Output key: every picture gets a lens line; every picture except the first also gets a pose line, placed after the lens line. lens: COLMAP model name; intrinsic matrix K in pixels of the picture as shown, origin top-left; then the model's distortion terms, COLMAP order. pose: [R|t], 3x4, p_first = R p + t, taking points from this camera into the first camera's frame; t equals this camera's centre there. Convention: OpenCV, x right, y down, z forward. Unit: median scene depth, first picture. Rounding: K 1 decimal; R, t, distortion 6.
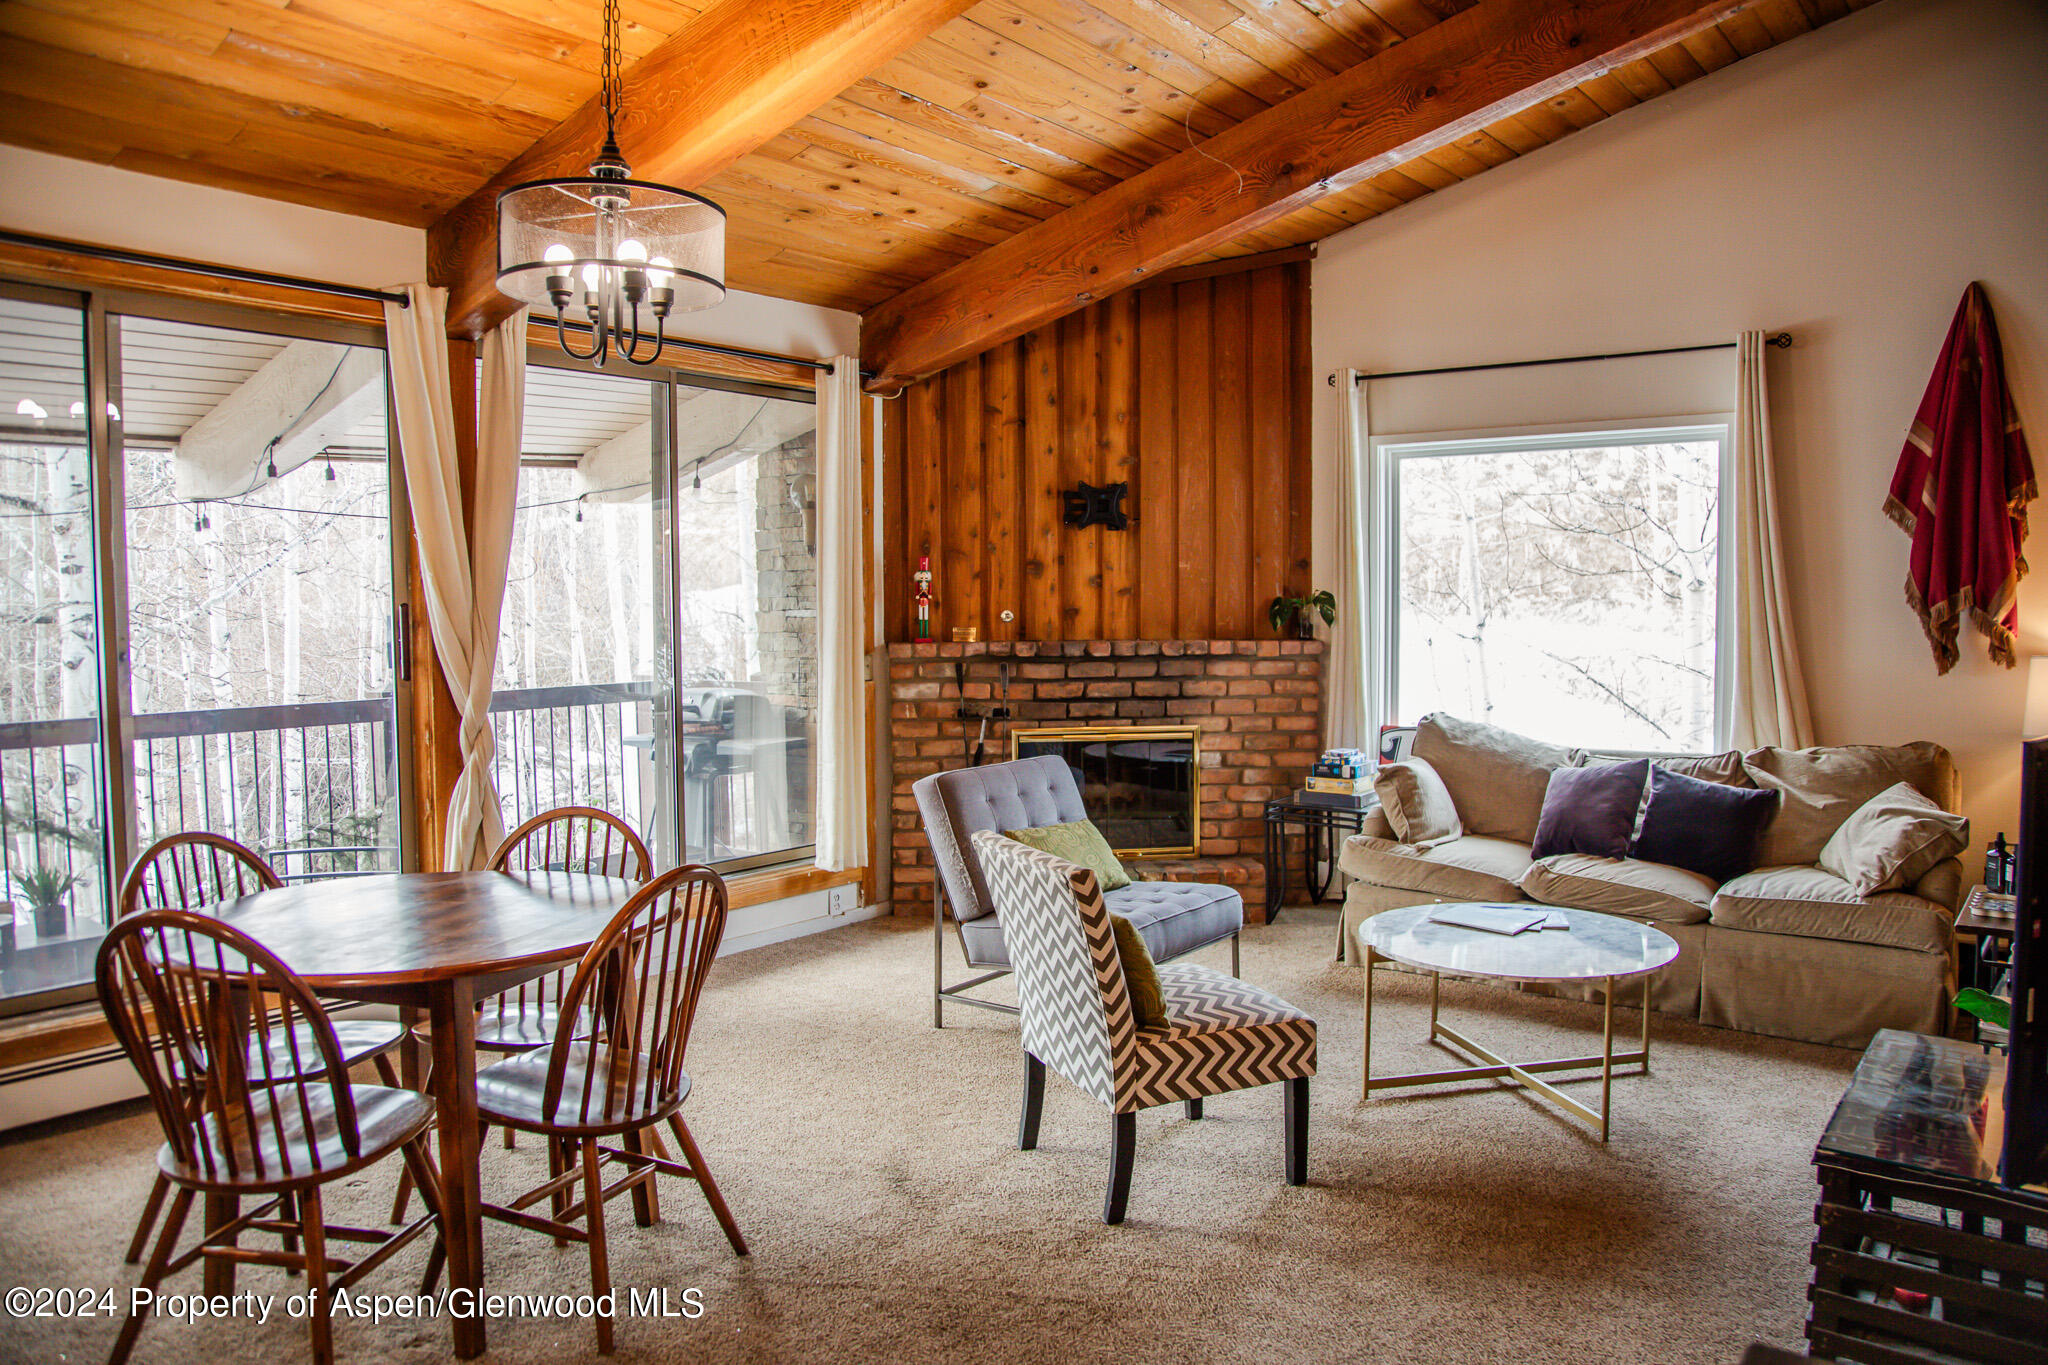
lens RADIAL K [[1430.0, 0, 1023.9], [0, 1430.0, 685.3], [0, 0, 1]] dist [-0.059594, 0.008699]
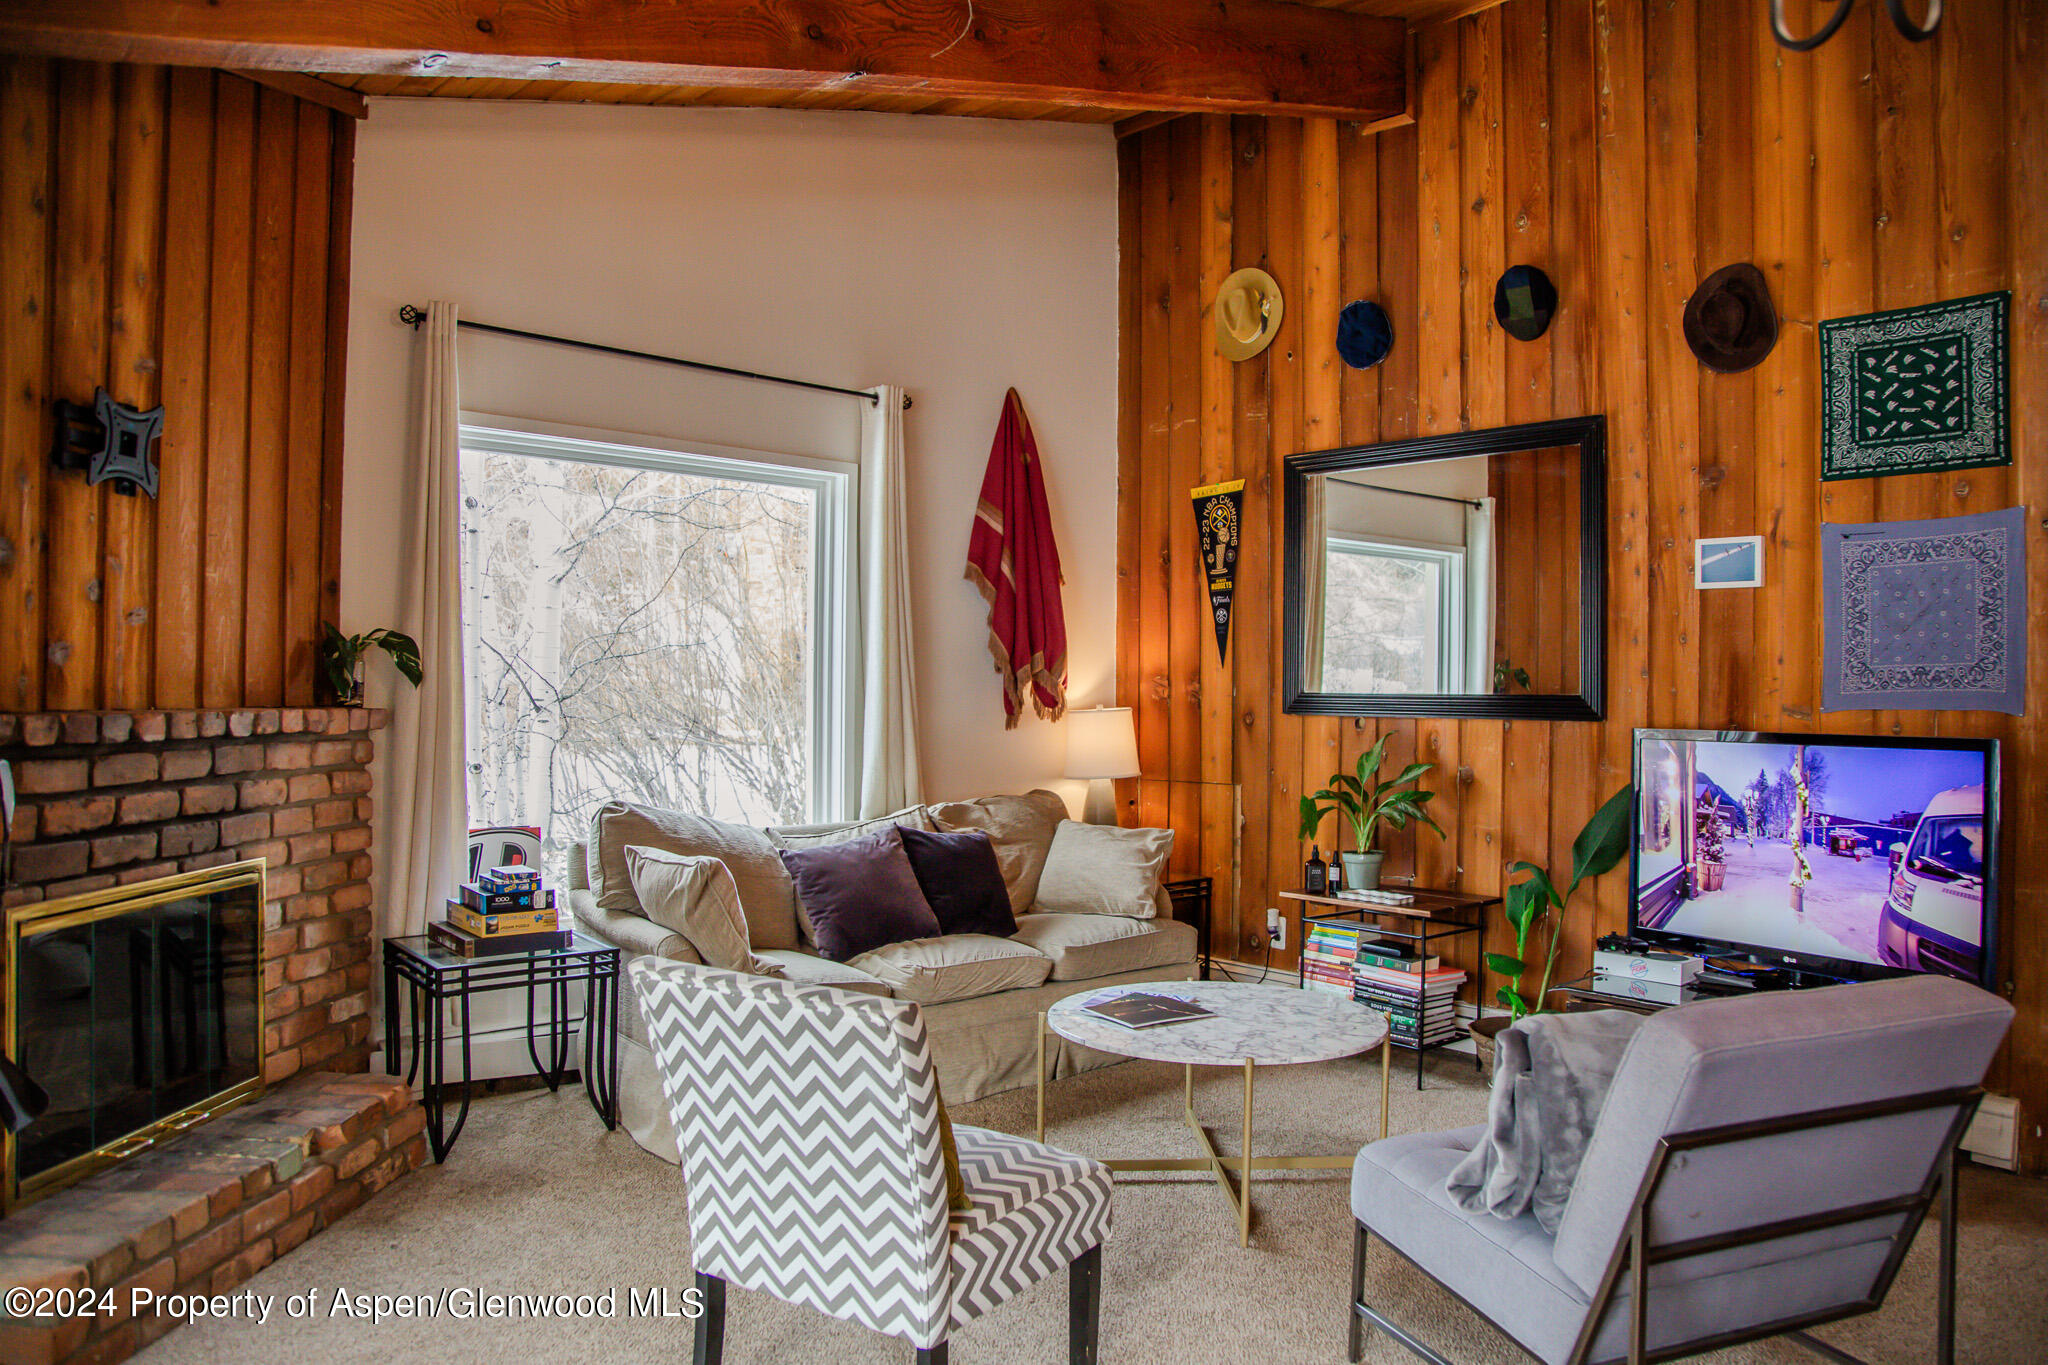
lens RADIAL K [[1430.0, 0, 1023.9], [0, 1430.0, 684.3], [0, 0, 1]] dist [-0.059594, 0.008699]
pose [[0.211340, 0.008788, 0.977373, -0.358842], [0.044721, 0.998825, -0.018651, -0.017153], [-0.976389, 0.047651, 0.210699, 0.589057]]
